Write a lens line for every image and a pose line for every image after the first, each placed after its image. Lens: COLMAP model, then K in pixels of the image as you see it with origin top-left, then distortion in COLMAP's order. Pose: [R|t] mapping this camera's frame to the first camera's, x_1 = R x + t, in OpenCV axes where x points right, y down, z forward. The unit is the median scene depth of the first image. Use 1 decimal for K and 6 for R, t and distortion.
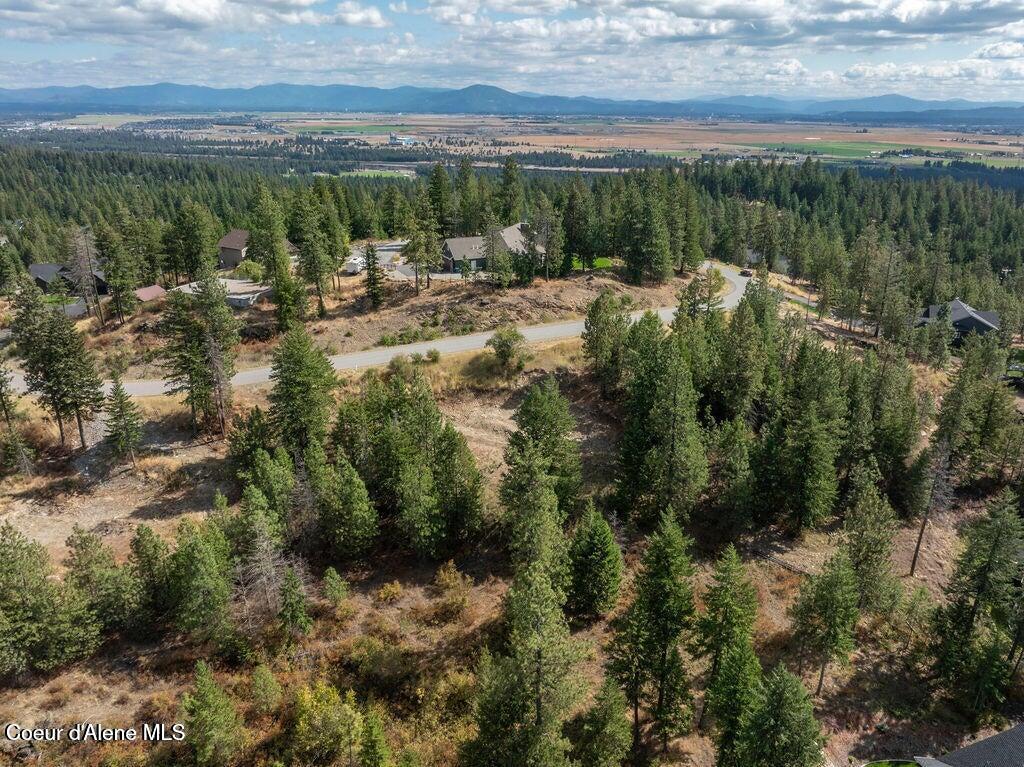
lens RADIAL K [[744.8, 0, 513.6], [0, 744.8, 386.3], [0, 0, 1]] dist [-0.036993, 0.023450]
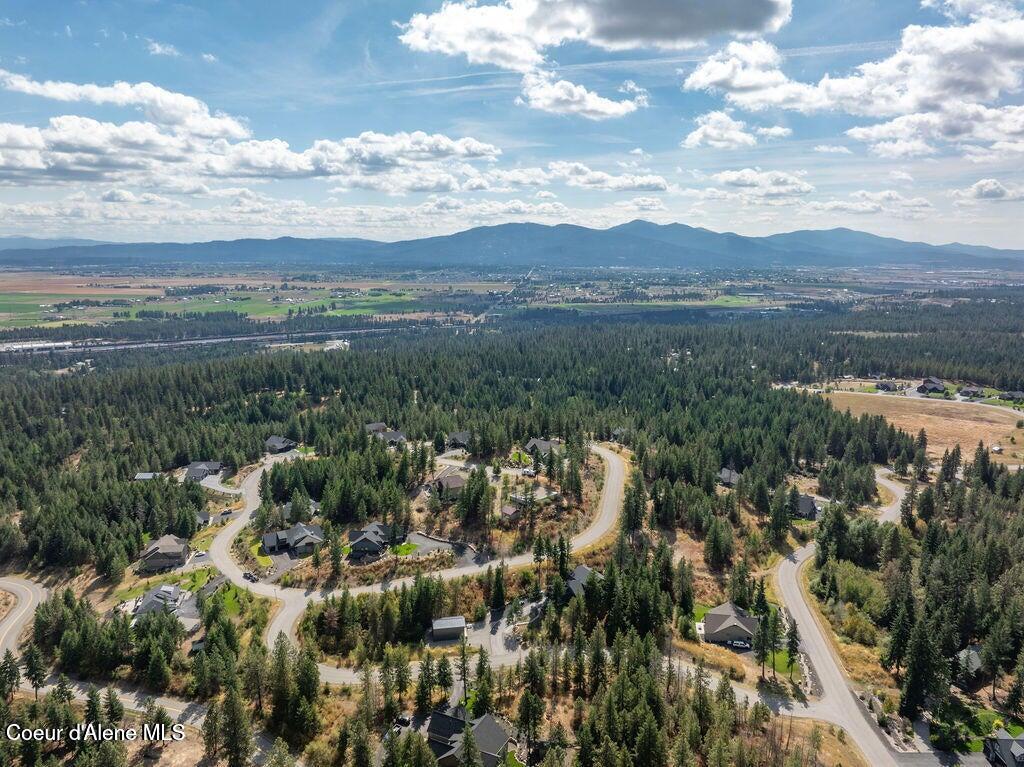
lens RADIAL K [[754.4, 0, 514.9], [0, 754.4, 380.1], [0, 0, 1]] dist [-0.039345, 0.032609]
pose [[0.444167, -0.162531, 0.881079, -0.113656], [0.313702, 0.949369, 0.016986, -0.024804], [-0.839230, 0.268852, 0.472665, -0.006340]]
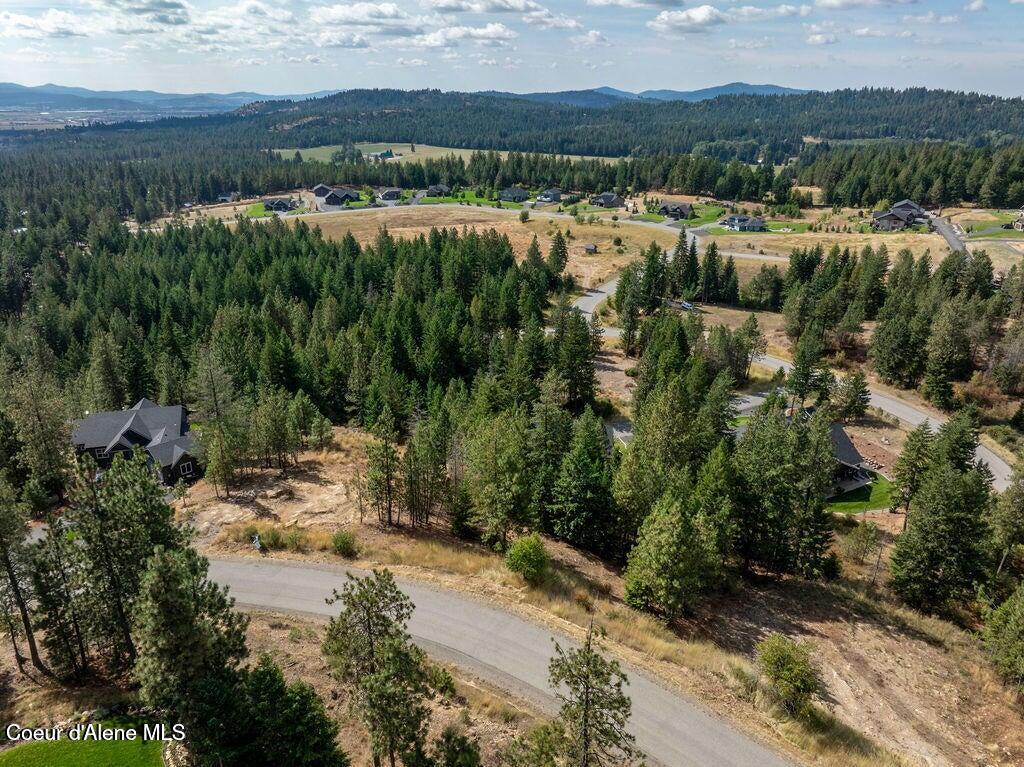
lens RADIAL K [[738.8, 0, 513.4], [0, 738.8, 380.1], [0, 0, 1]] dist [-0.027150, 0.008120]
pose [[-0.572878, -0.305246, 0.760681, -0.008646], [0.278541, 0.800330, 0.530929, -0.021014], [-0.770860, 0.516039, -0.373468, 0.047880]]
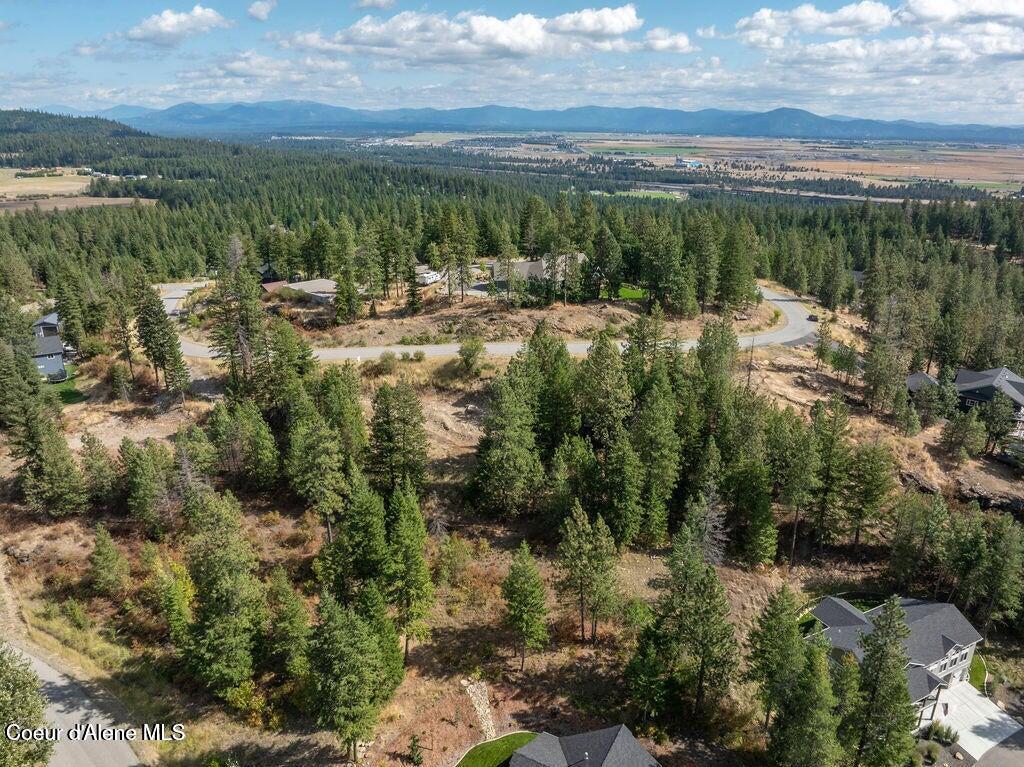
lens RADIAL K [[724.7, 0, 512.3], [0, 724.7, 383.3], [0, 0, 1]] dist [-0.029178, 0.011384]
pose [[0.924855, 0.130315, -0.357297, 0.018390], [-0.137759, 0.990455, 0.004657, -0.000911], [0.354494, 0.044914, 0.933979, -0.002388]]
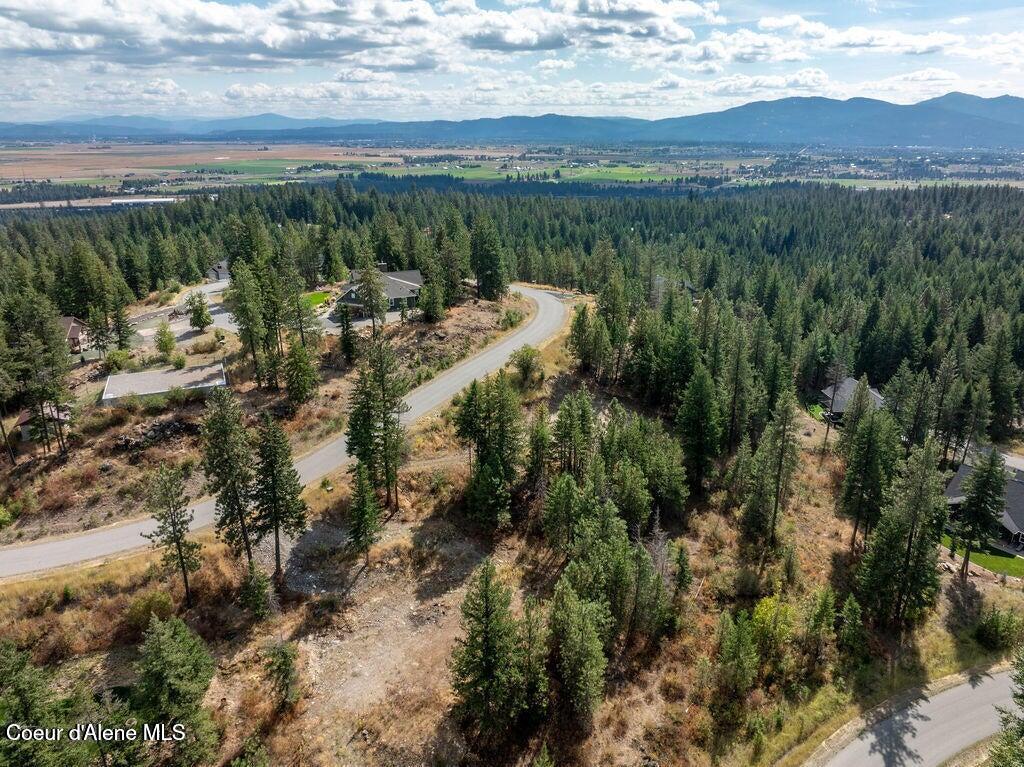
lens RADIAL K [[743.6, 0, 512.2], [0, 743.6, 393.6], [0, 0, 1]] dist [-0.038460, 0.026042]
pose [[0.729927, -0.237077, 0.641093, -0.030660], [0.245467, 0.966274, 0.077848, -0.004089], [-0.637928, 0.100544, 0.763504, 0.004910]]
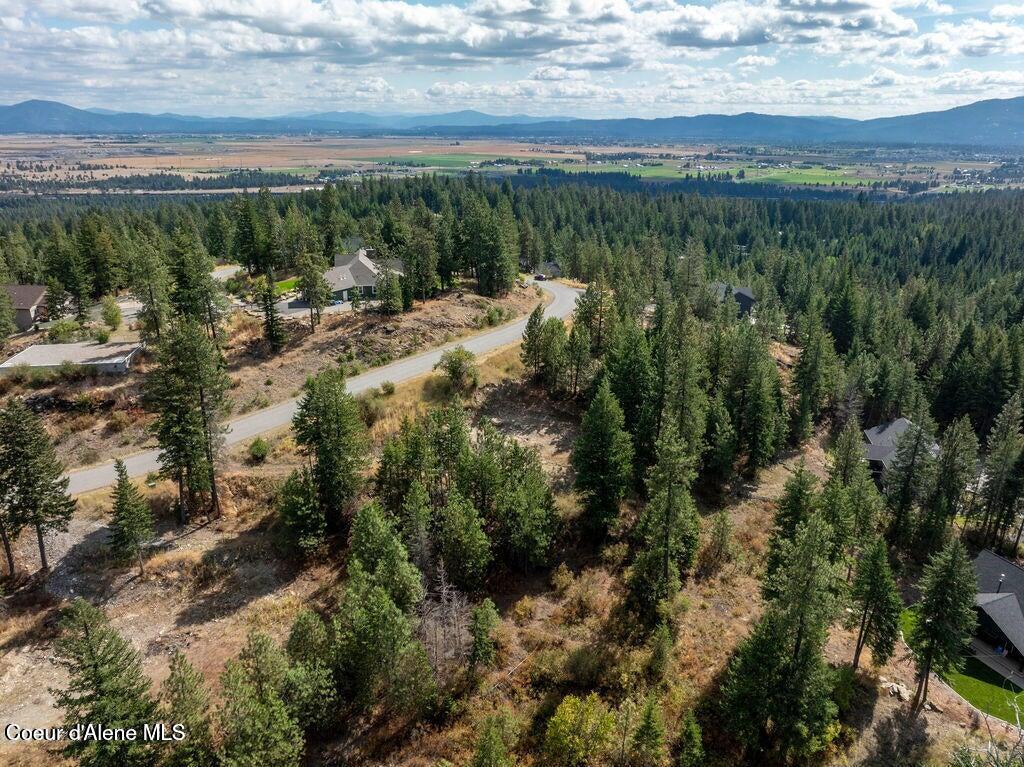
lens RADIAL K [[744.8, 0, 513.6], [0, 744.8, 386.3], [0, 0, 1]] dist [-0.036993, 0.023450]
pose [[0.874311, -0.162666, 0.457297, -0.016258], [0.171376, 0.984944, 0.022700, -0.001456], [-0.454105, 0.058523, 0.889024, 0.001830]]
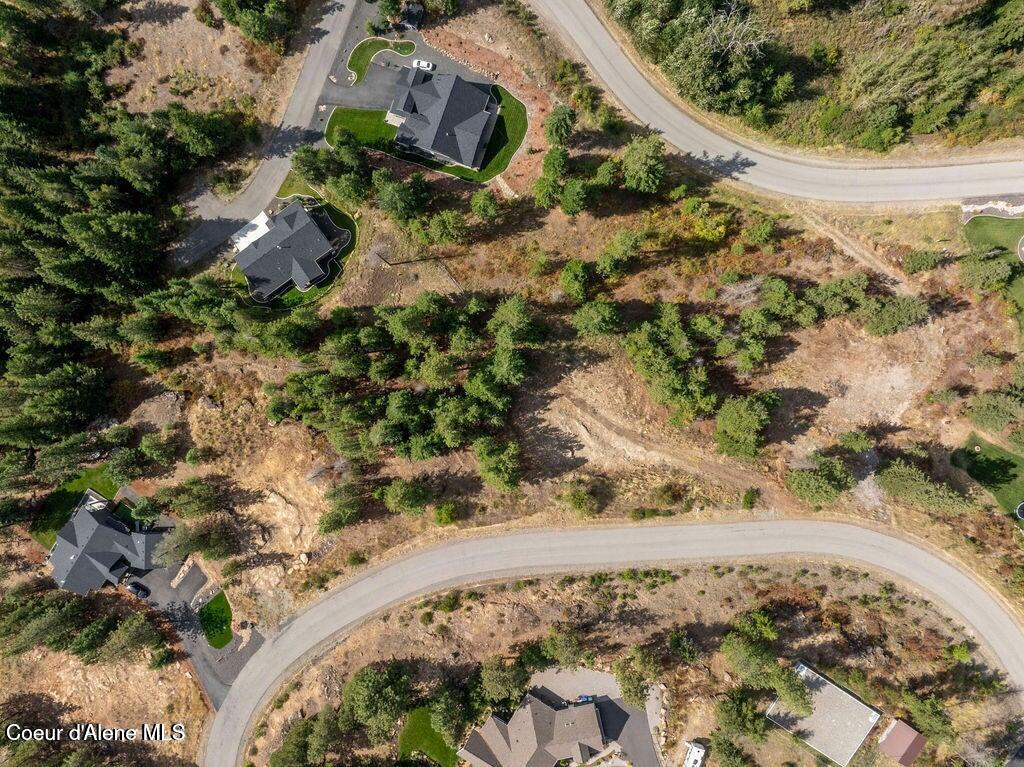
lens RADIAL K [[716.0, 0, 517.9], [0, 716.0, 389.6], [0, 0, 1]] dist [-0.028823, 0.011341]
pose [[-0.972751, -0.231843, -0.002279, 0.005133], [0.083785, -0.360671, 0.928922, -0.041953], [-0.216186, 0.903419, 0.370268, 0.016736]]
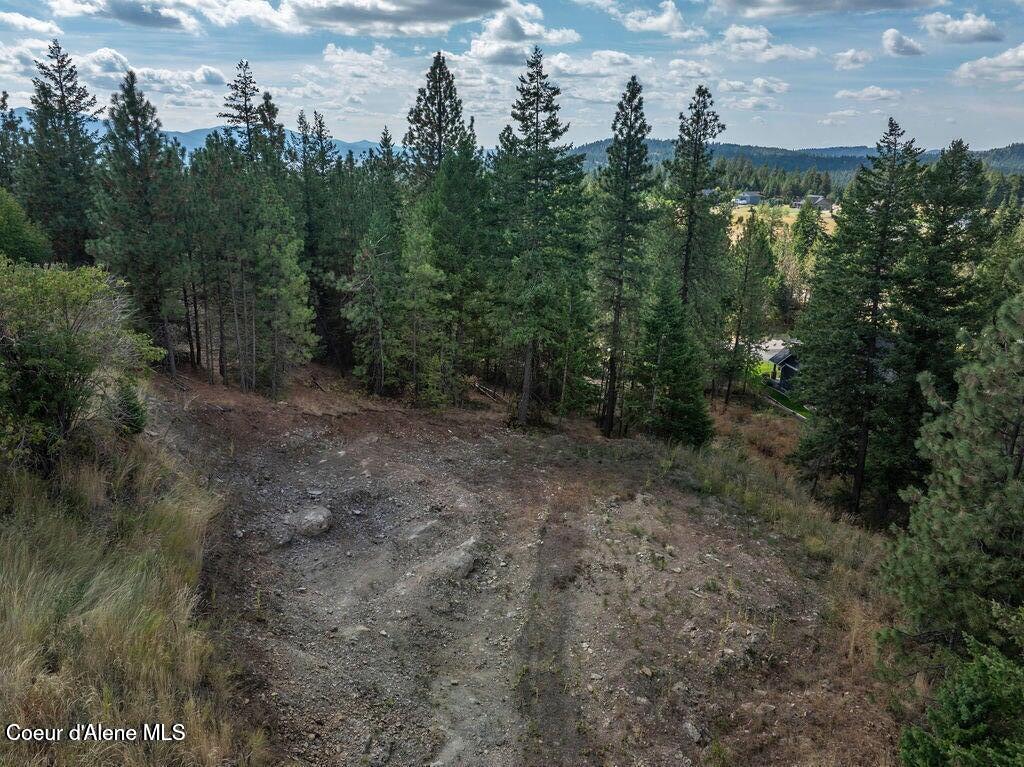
lens RADIAL K [[724.7, 0, 512.3], [0, 724.7, 383.3], [0, 0, 1]] dist [-0.029178, 0.011384]
pose [[-0.262092, -0.300295, 0.917132, -0.007975], [0.330216, 0.865079, 0.377618, -0.003044], [-0.906788, 0.401823, -0.127568, 0.035607]]
